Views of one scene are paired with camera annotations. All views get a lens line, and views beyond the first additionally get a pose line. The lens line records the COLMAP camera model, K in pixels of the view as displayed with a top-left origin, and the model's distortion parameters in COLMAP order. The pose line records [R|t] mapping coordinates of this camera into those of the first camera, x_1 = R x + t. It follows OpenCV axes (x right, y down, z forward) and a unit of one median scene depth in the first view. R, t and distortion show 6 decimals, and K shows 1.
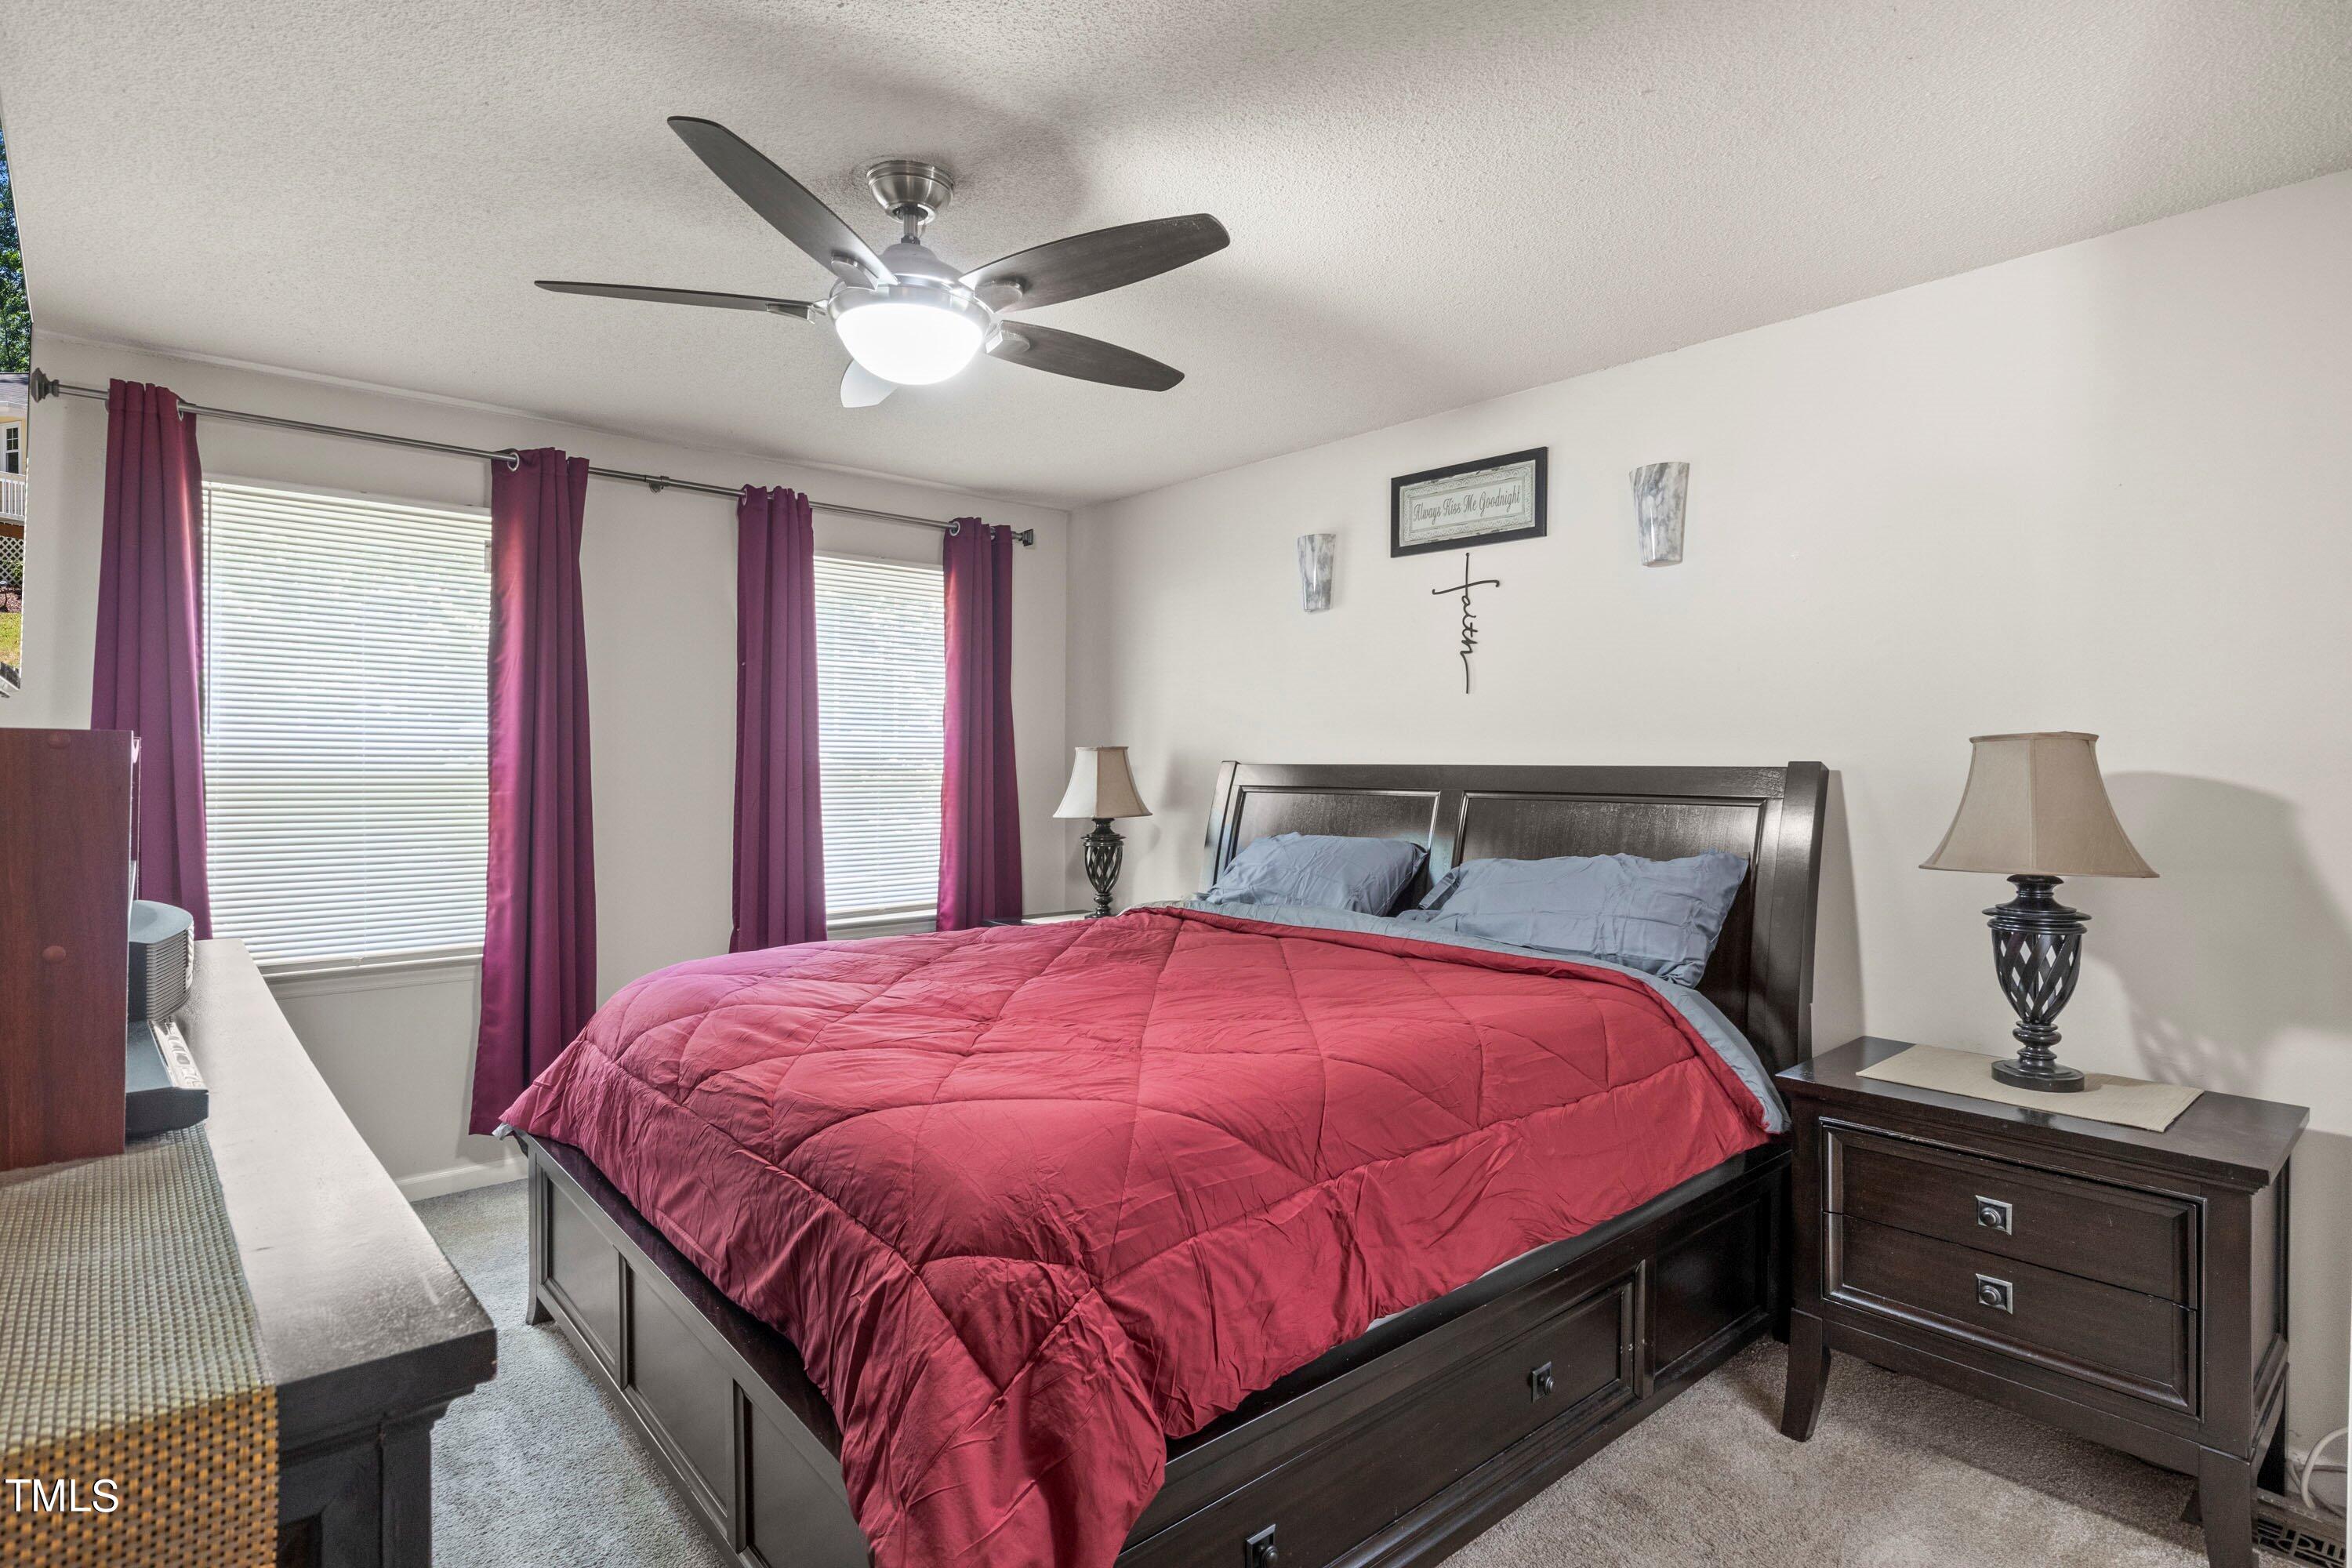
lens RADIAL K [[1196.0, 0, 1212.2], [0, 1196.0, 754.3], [0, 0, 1]] dist [-0.005509, -0.001014]
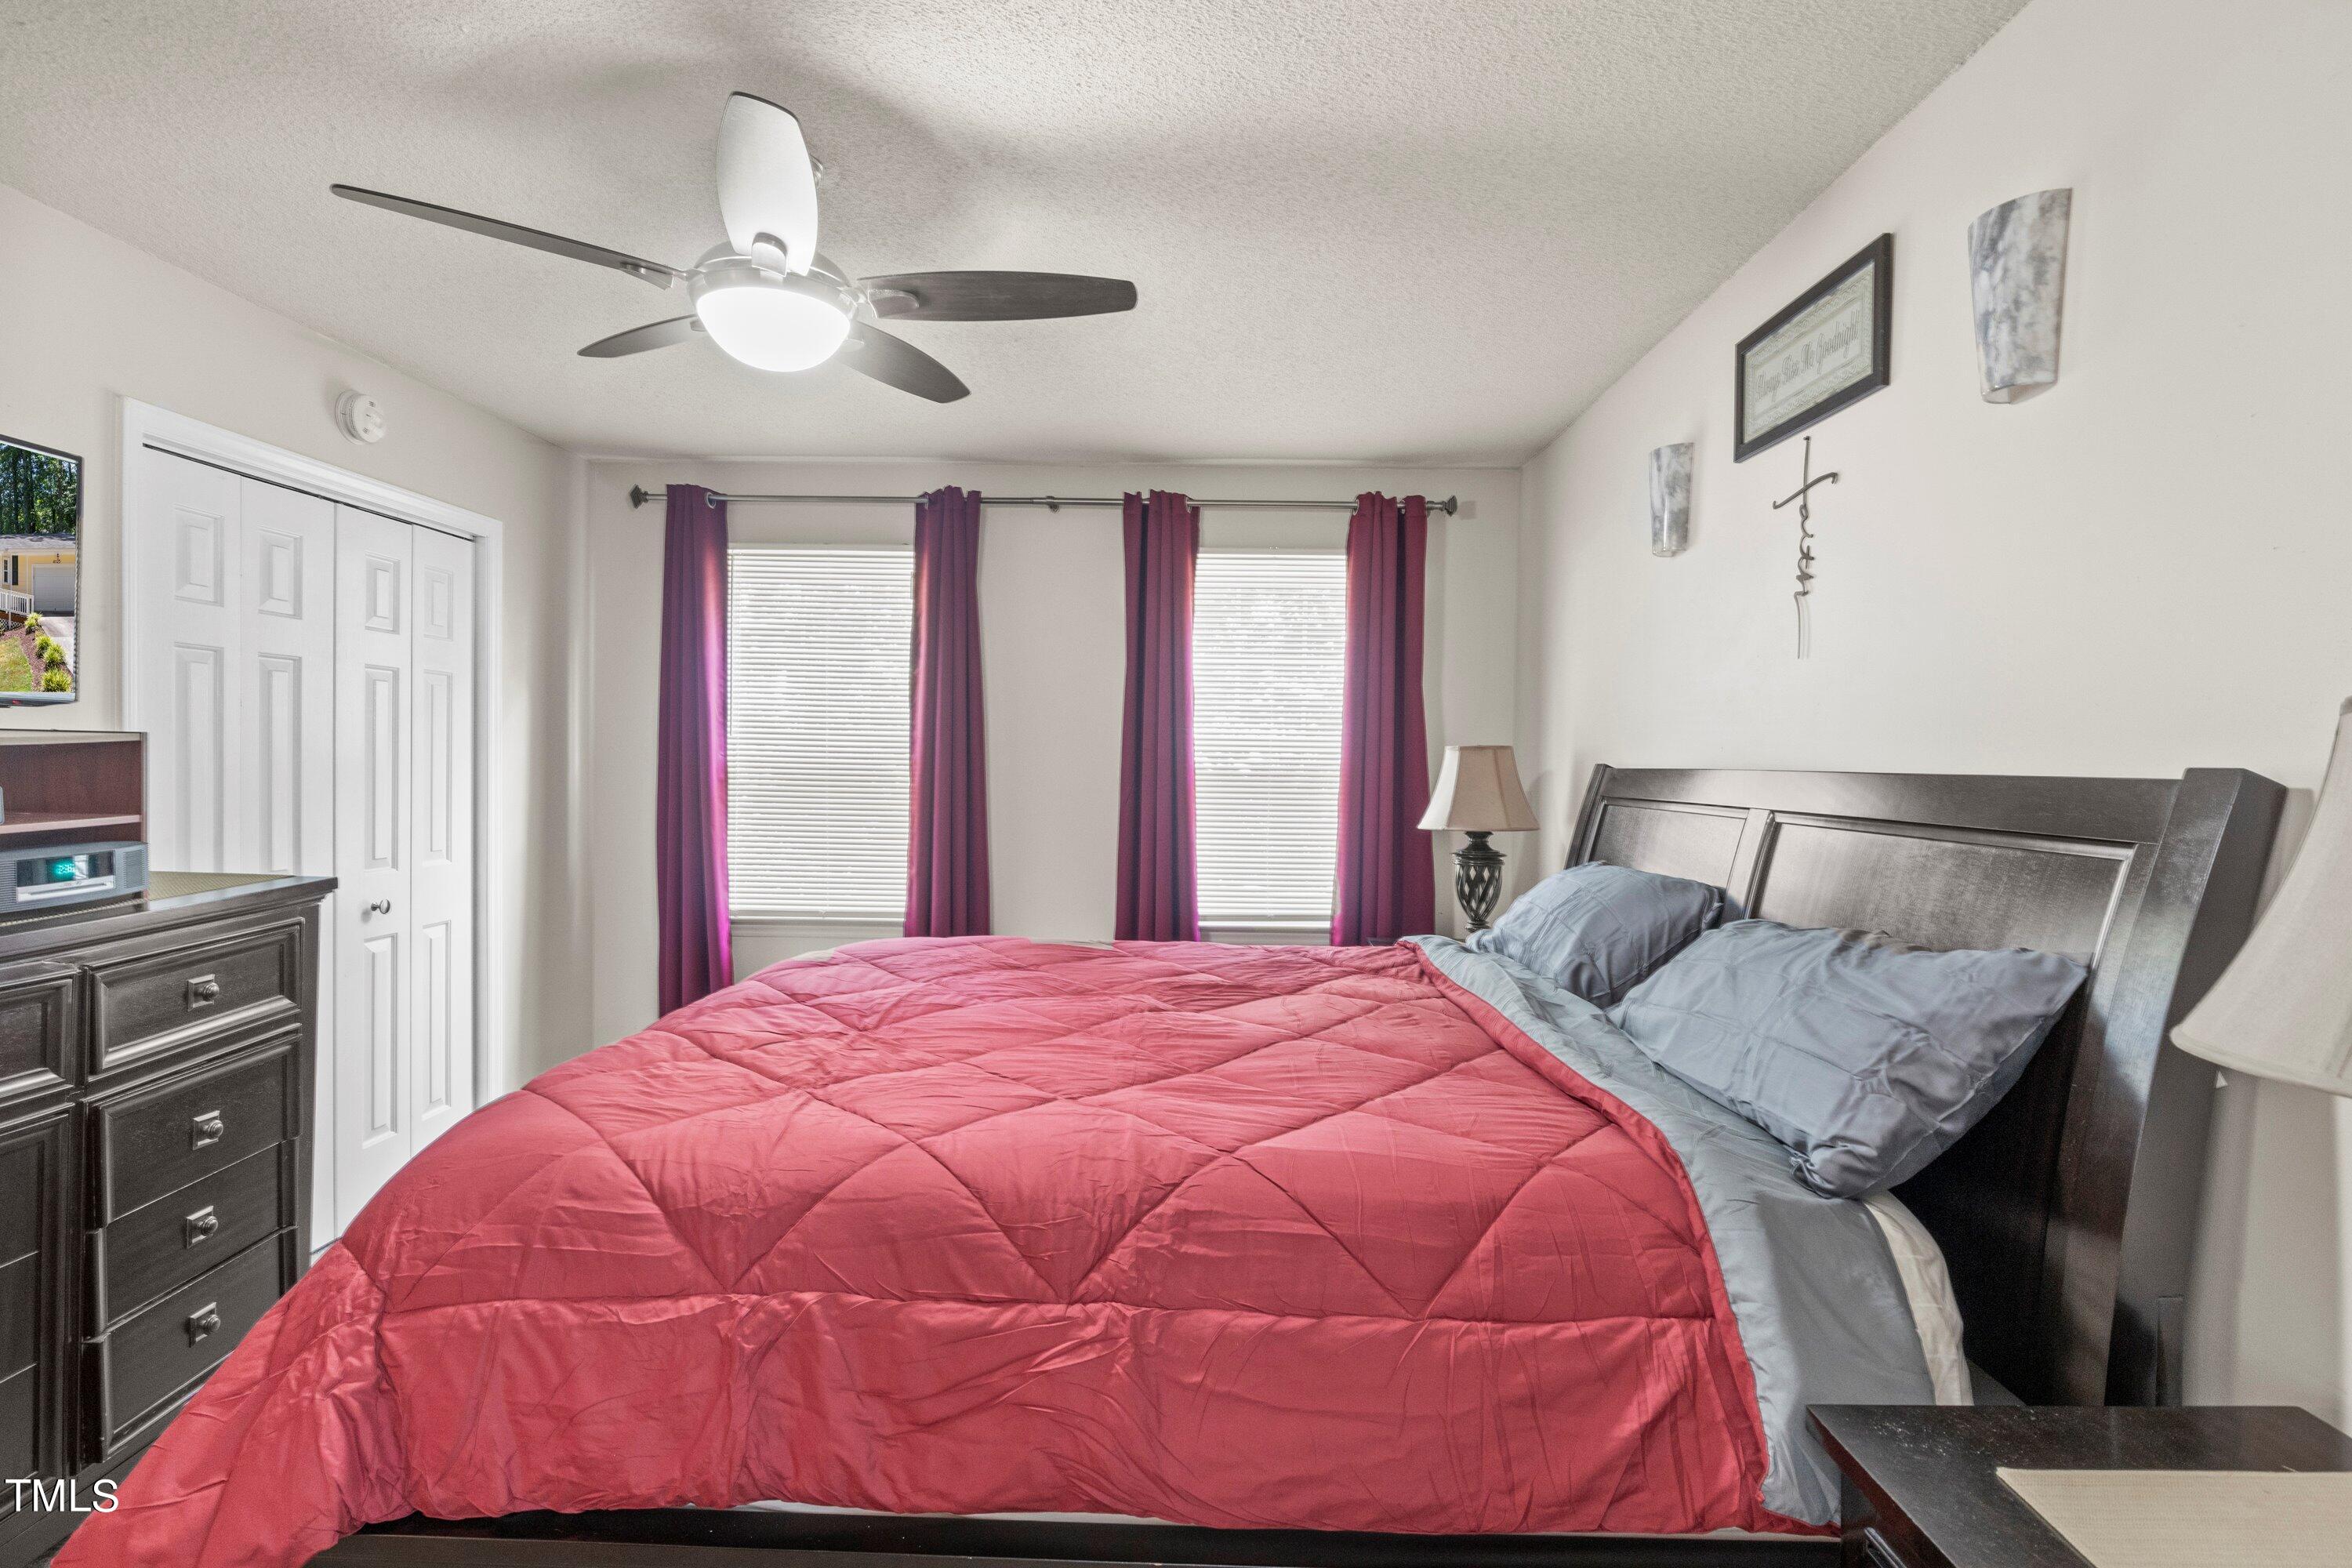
lens RADIAL K [[1196.0, 0, 1164.6], [0, 1196.0, 775.7], [0, 0, 1]] dist [-0.005509, -0.001014]
pose [[0.728420, 0.015430, -0.684957, 0.399006], [-0.006158, 0.999853, 0.015975, 0.003072], [0.685103, -0.007419, 0.728408, 0.303984]]
